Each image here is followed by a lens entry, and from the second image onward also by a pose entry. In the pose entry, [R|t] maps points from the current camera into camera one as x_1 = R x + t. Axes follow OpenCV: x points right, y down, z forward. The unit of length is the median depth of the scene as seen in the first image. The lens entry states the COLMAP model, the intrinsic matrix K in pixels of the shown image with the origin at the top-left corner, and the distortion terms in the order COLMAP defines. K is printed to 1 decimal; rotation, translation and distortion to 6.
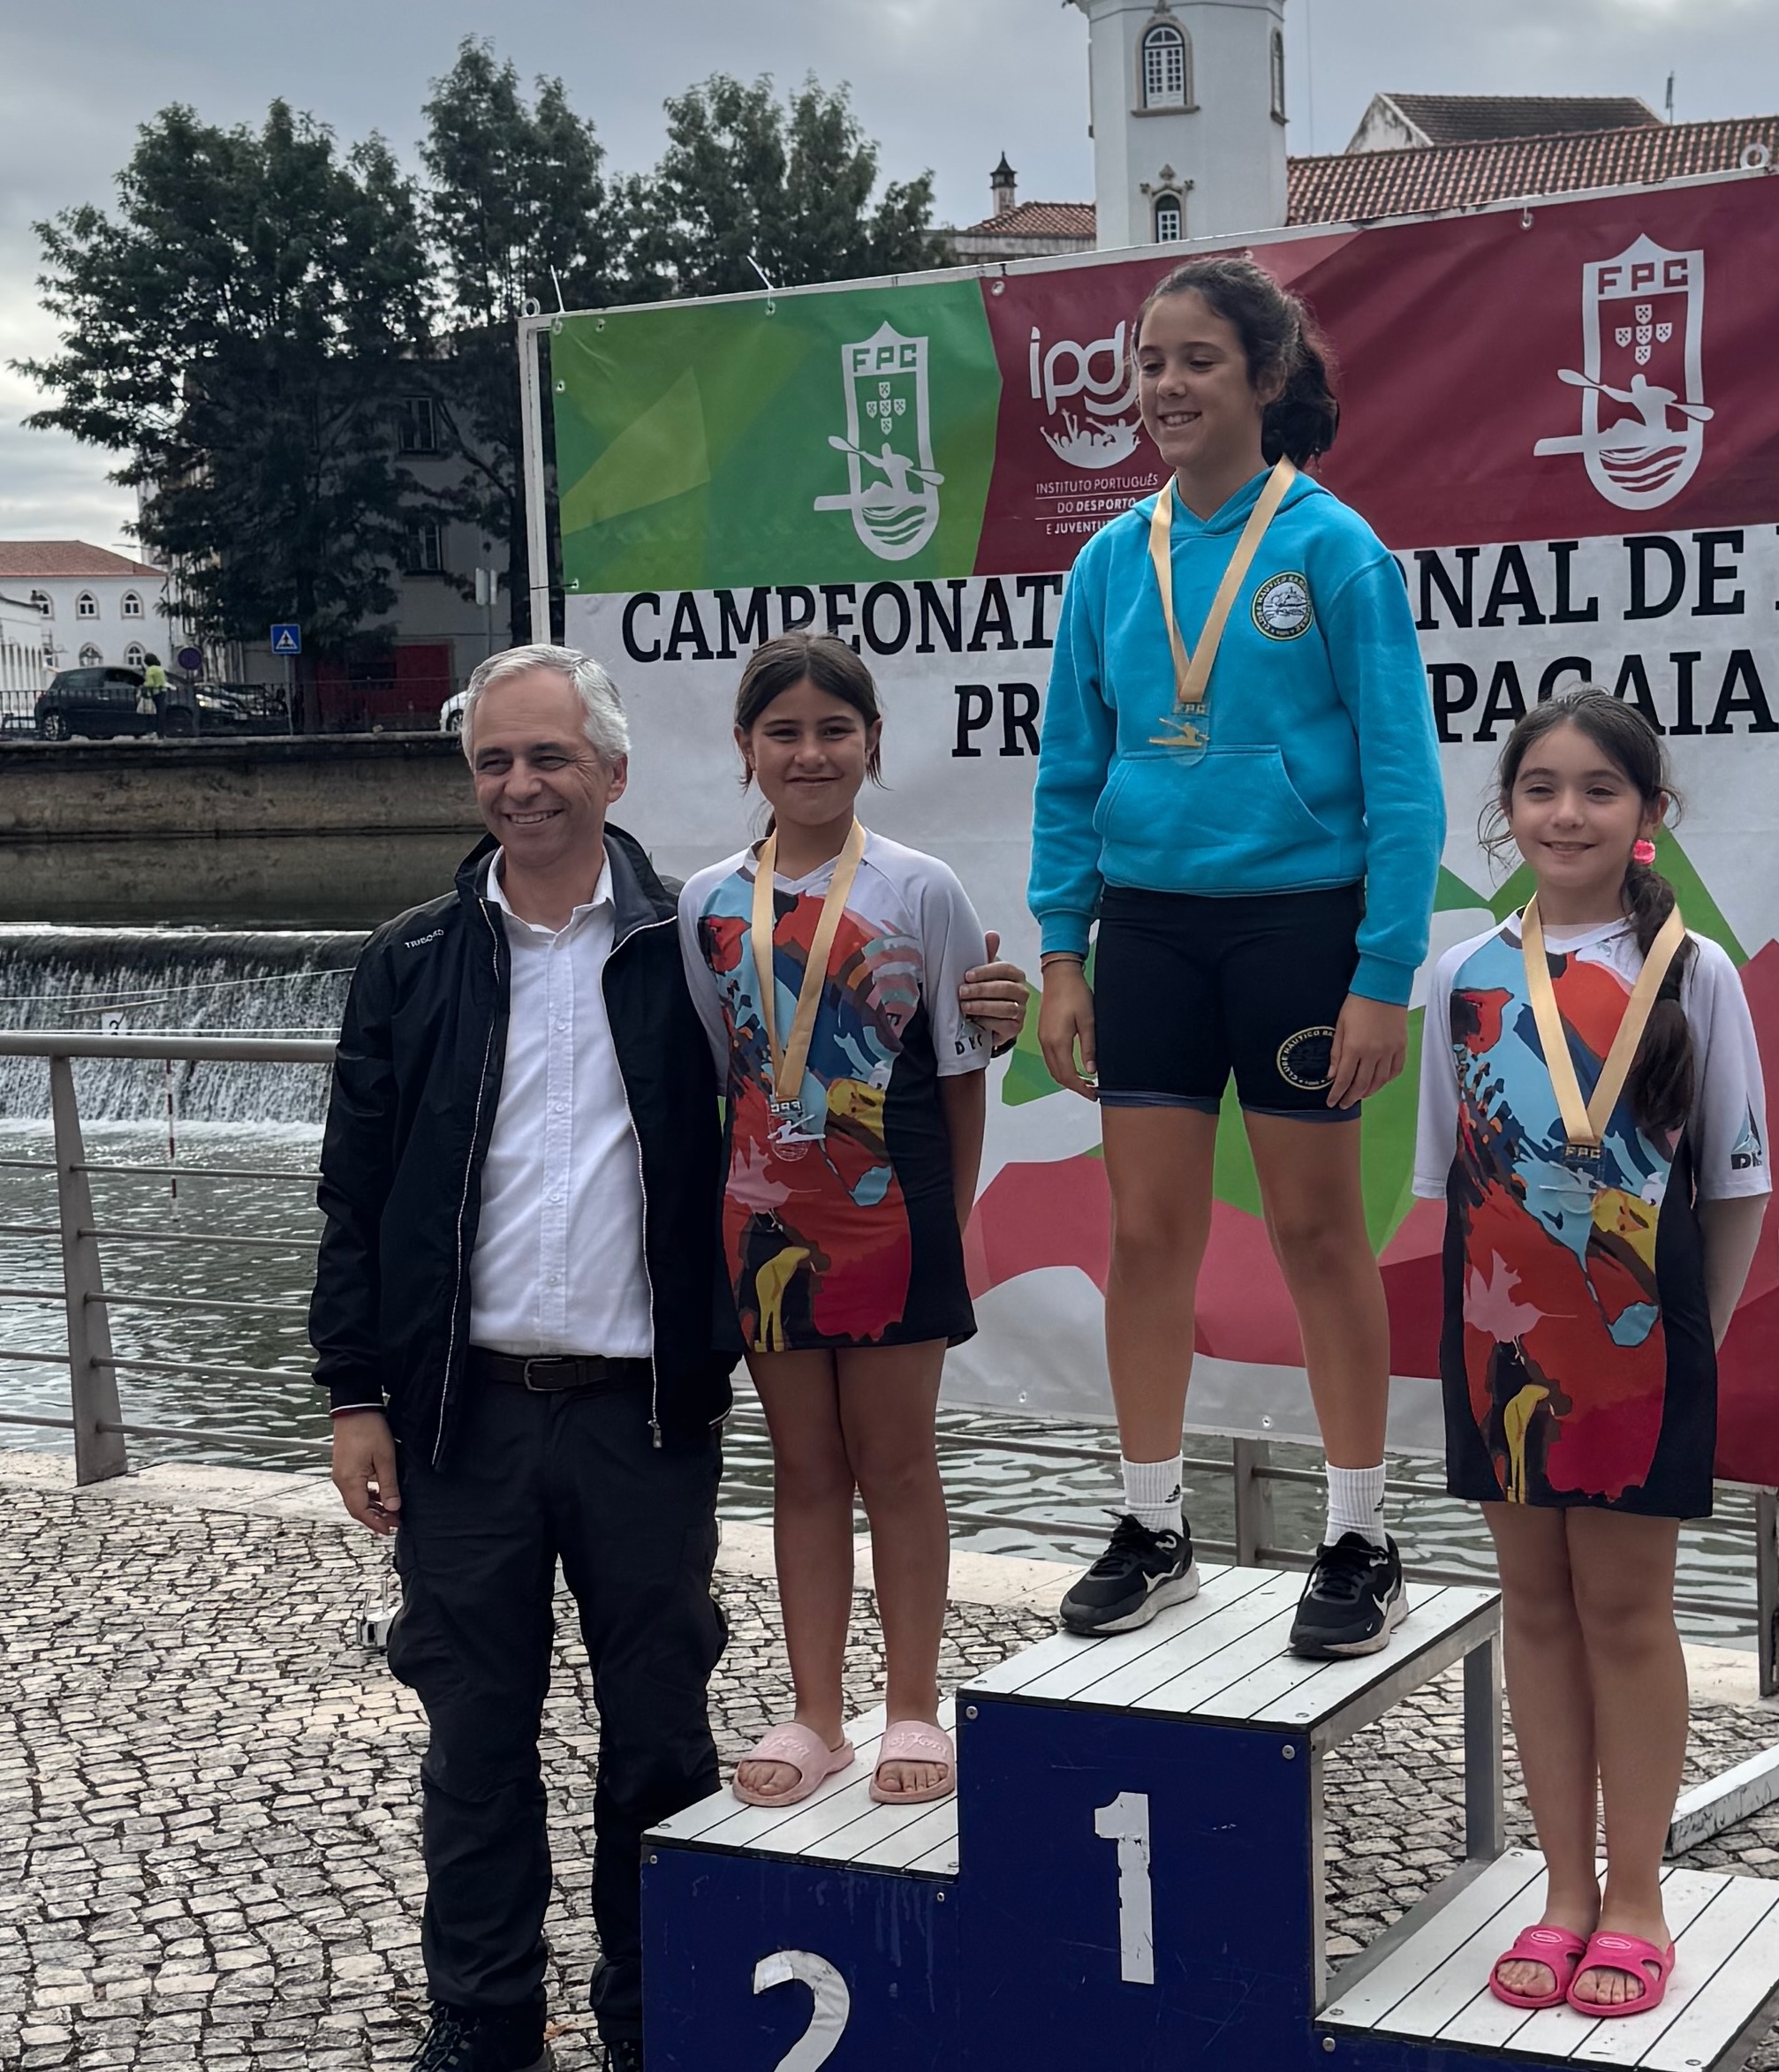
lens RADIAL K [[3501.0, 0, 889.5], [0, 3501.0, 1036.0], [0, 0, 1]] dist [0.130455, -0.354276]
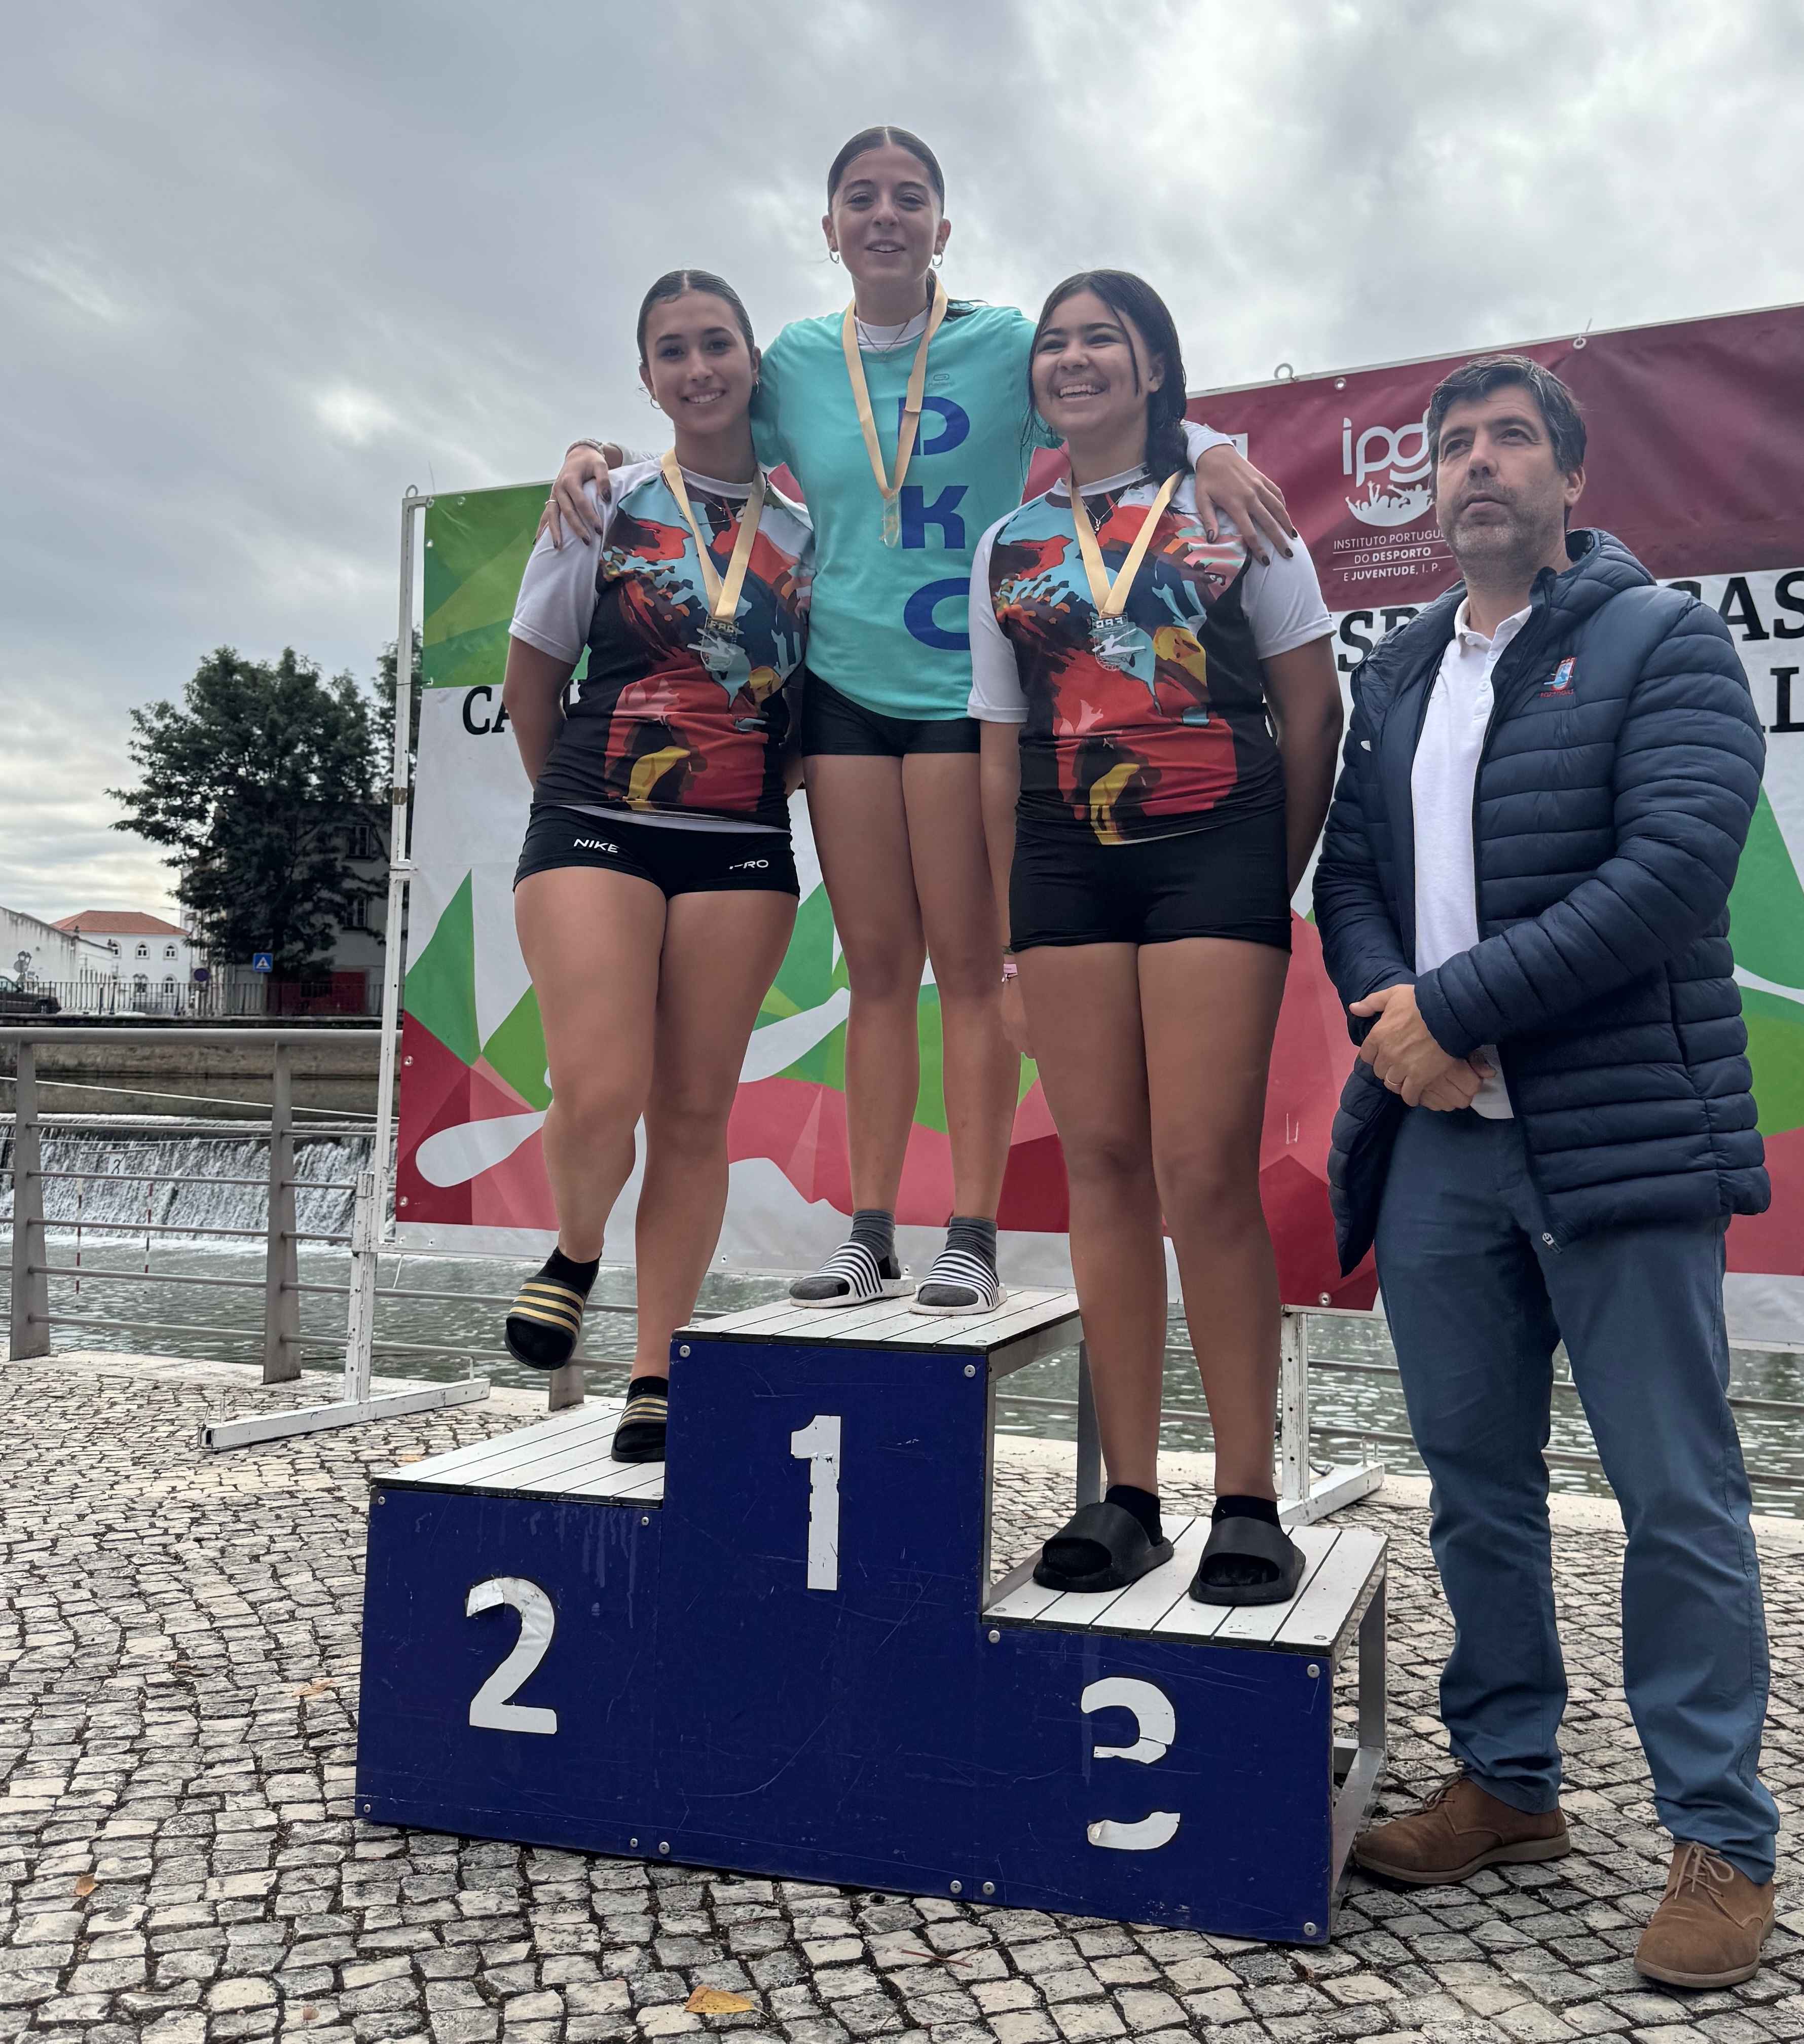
lens RADIAL K [[1971.9, 0, 902.0], [0, 1971.9, 1022.0], [0, 0, 1]] dist [0.006258, 0.022995]
pose [[0.989199, 0.061784, 0.132924, -0.000018], [-0.041402, 0.987671, -0.150967, 0.110713], [-0.140613, 0.143833, 0.979561, 0.211160]]
